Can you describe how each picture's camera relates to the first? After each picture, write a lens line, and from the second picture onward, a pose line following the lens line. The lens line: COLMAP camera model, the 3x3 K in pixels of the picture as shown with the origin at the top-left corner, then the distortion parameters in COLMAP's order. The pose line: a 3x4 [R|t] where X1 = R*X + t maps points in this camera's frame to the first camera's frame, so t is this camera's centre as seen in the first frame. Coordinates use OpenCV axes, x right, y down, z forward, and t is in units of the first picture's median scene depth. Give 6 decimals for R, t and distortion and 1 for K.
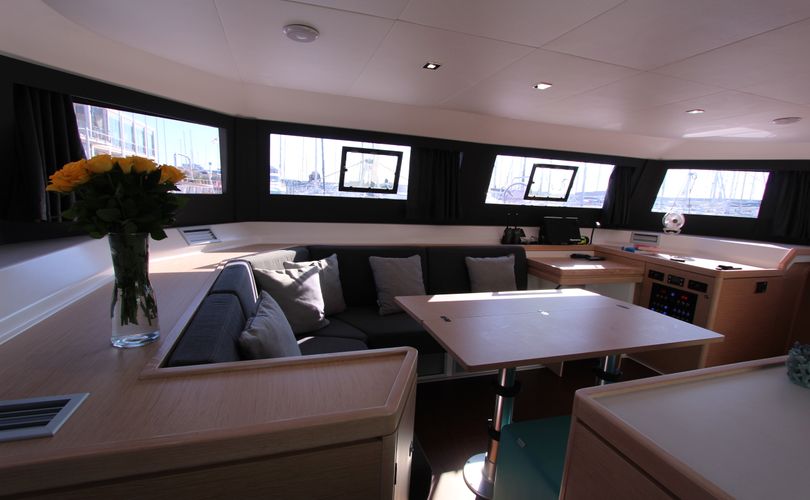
lens RADIAL K [[382.4, 0, 414.4], [0, 382.4, 251.1], [0, 0, 1]] dist [-0.002254, -0.000198]
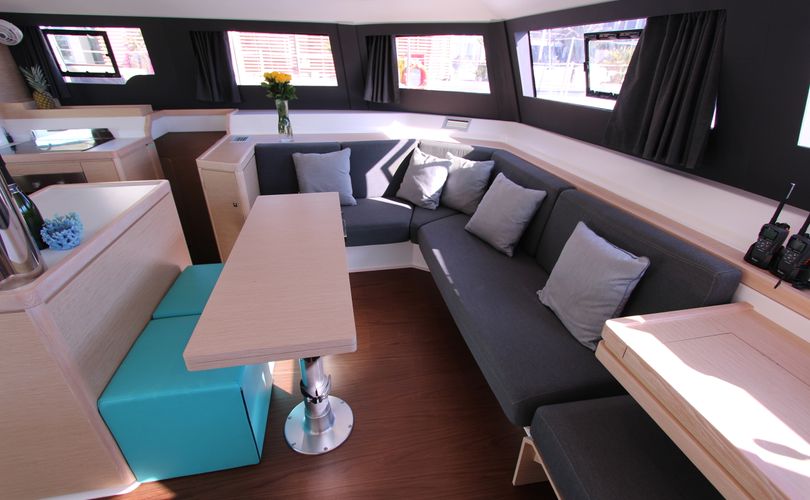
lens RADIAL K [[372.3, 0, 402.7], [0, 372.3, 253.5], [0, 0, 1]] dist [-0.010900, 0.000031]
pose [[-0.132752, 0.407883, -0.903332, 0.665937], [-0.185315, 0.885112, 0.426890, -0.124966], [0.973671, 0.224072, -0.041914, 0.727155]]
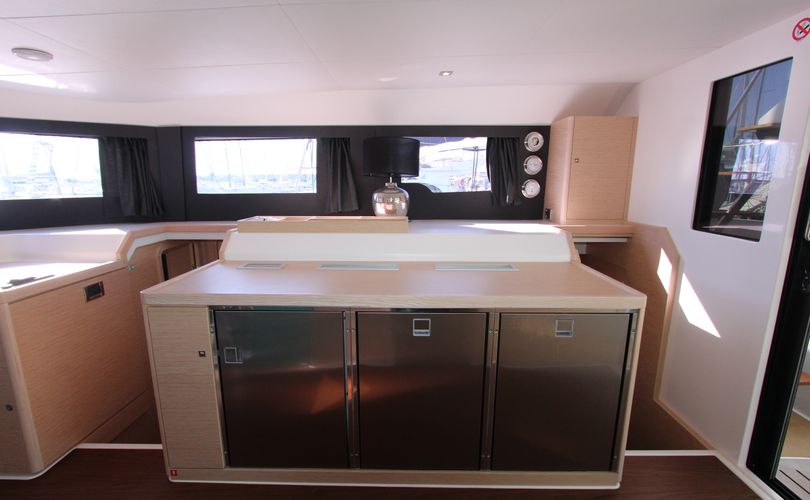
lens RADIAL K [[372.3, 0, 402.7], [0, 372.3, 253.5], [0, 0, 1]] dist [-0.010900, 0.000031]
pose [[0.350308, -0.231932, 0.907464, 0.420606], [0.175023, 0.968000, 0.179840, -0.000935], [-0.920136, 0.095828, 0.379692, 0.143868]]
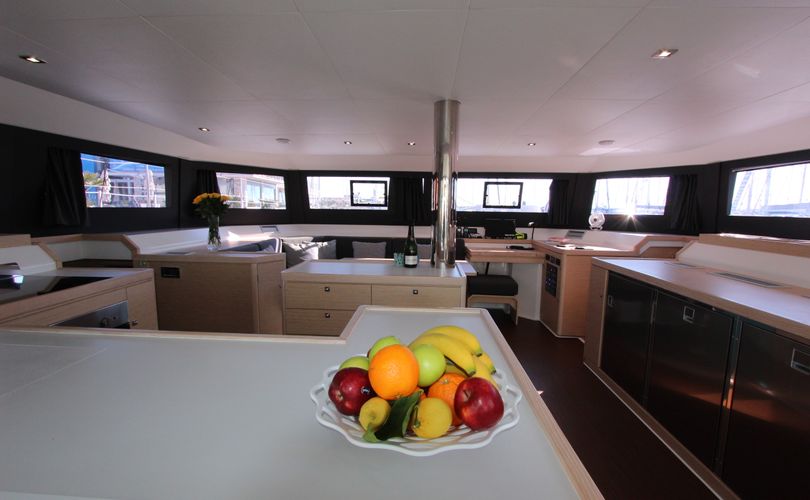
lens RADIAL K [[372.3, 0, 402.7], [0, 372.3, 253.5], [0, 0, 1]] dist [-0.010900, 0.000031]
pose [[0.926056, 0.007350, -0.377314, 0.632488], [-0.026452, 0.998615, -0.045469, 0.120241], [0.376458, 0.052087, 0.924968, -0.426042]]
